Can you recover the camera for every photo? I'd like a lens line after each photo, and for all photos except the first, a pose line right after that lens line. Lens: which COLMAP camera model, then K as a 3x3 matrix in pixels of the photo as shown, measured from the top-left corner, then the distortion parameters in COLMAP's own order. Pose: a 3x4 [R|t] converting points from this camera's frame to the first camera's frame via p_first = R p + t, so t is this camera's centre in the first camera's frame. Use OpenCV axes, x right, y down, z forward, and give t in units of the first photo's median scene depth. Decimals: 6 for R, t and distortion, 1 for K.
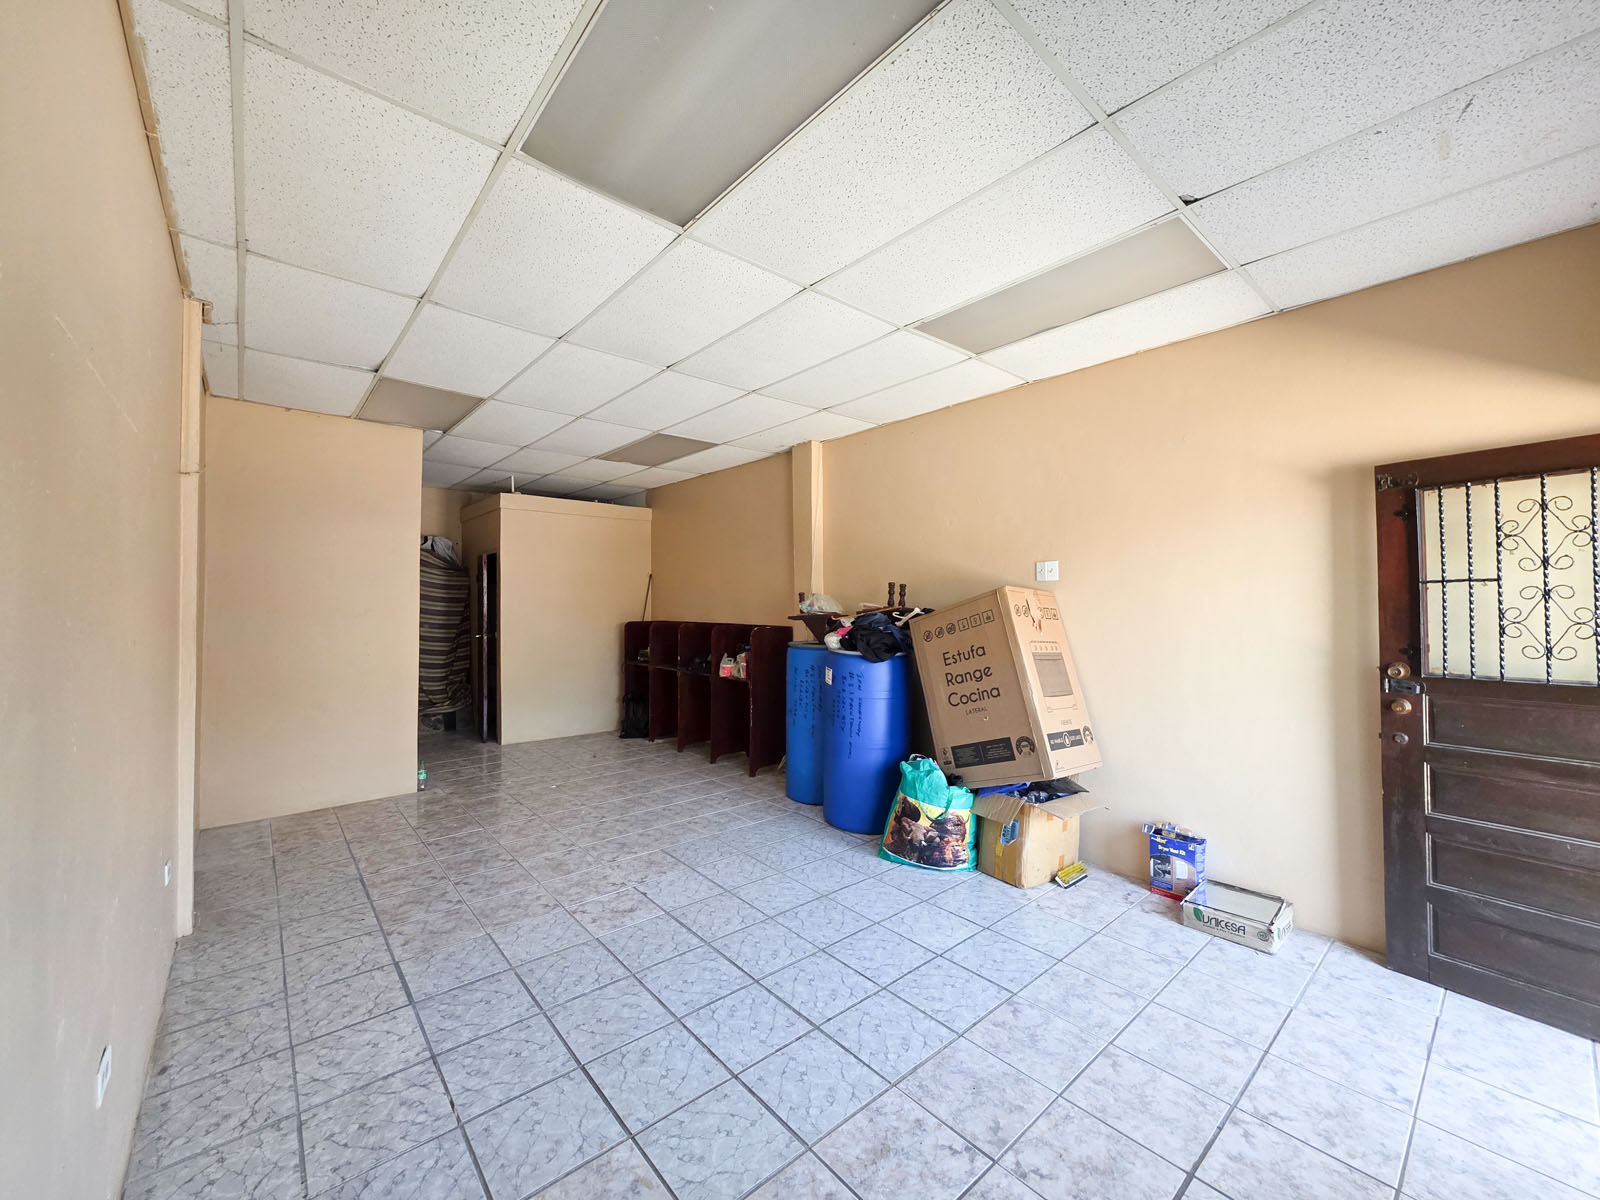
lens RADIAL K [[637.2, 0, 797.1], [0, 637.2, 599.0], [0, 0, 1]] dist [0.002385, -0.000351]
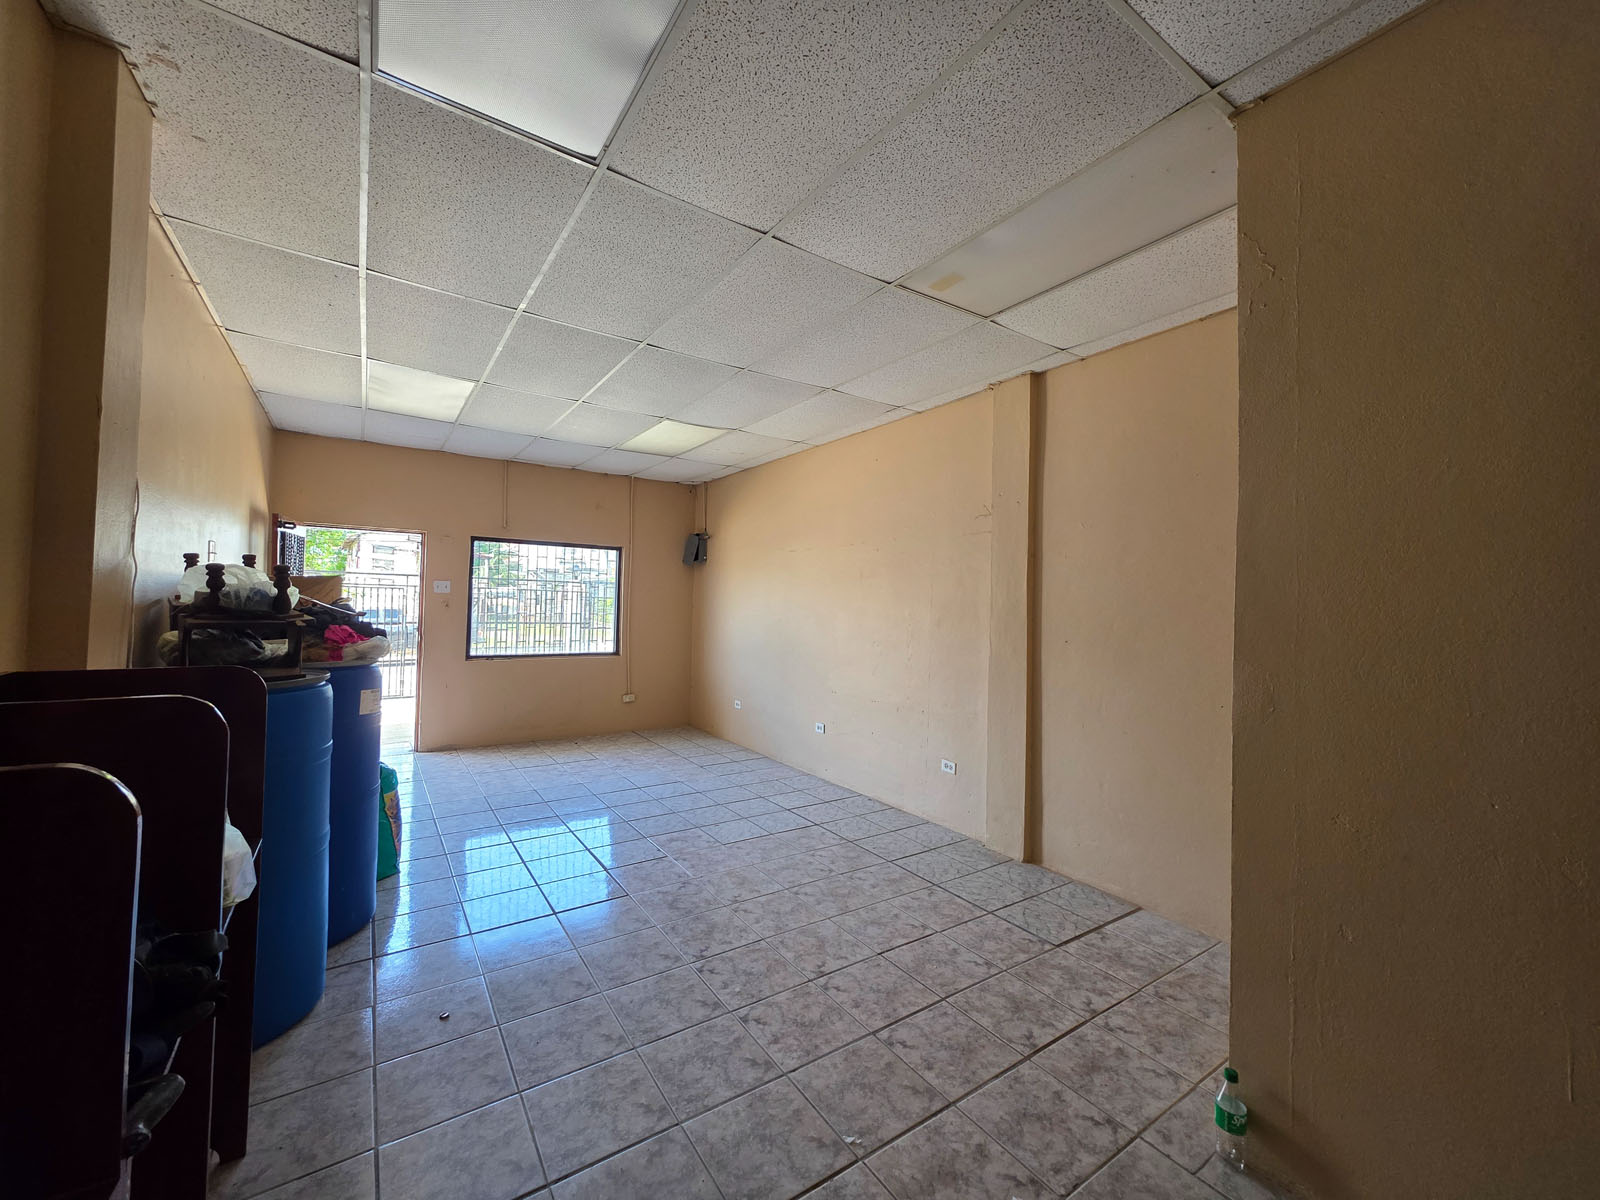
lens RADIAL K [[637.2, 0, 793.1], [0, 637.2, 589.4], [0, 0, 1]] dist [0.002385, -0.000351]
pose [[-0.992538, -0.017238, 0.120708, -0.559595], [-0.020733, 0.999399, -0.027763, 0.015365], [-0.120157, -0.030059, -0.992300, 1.949876]]
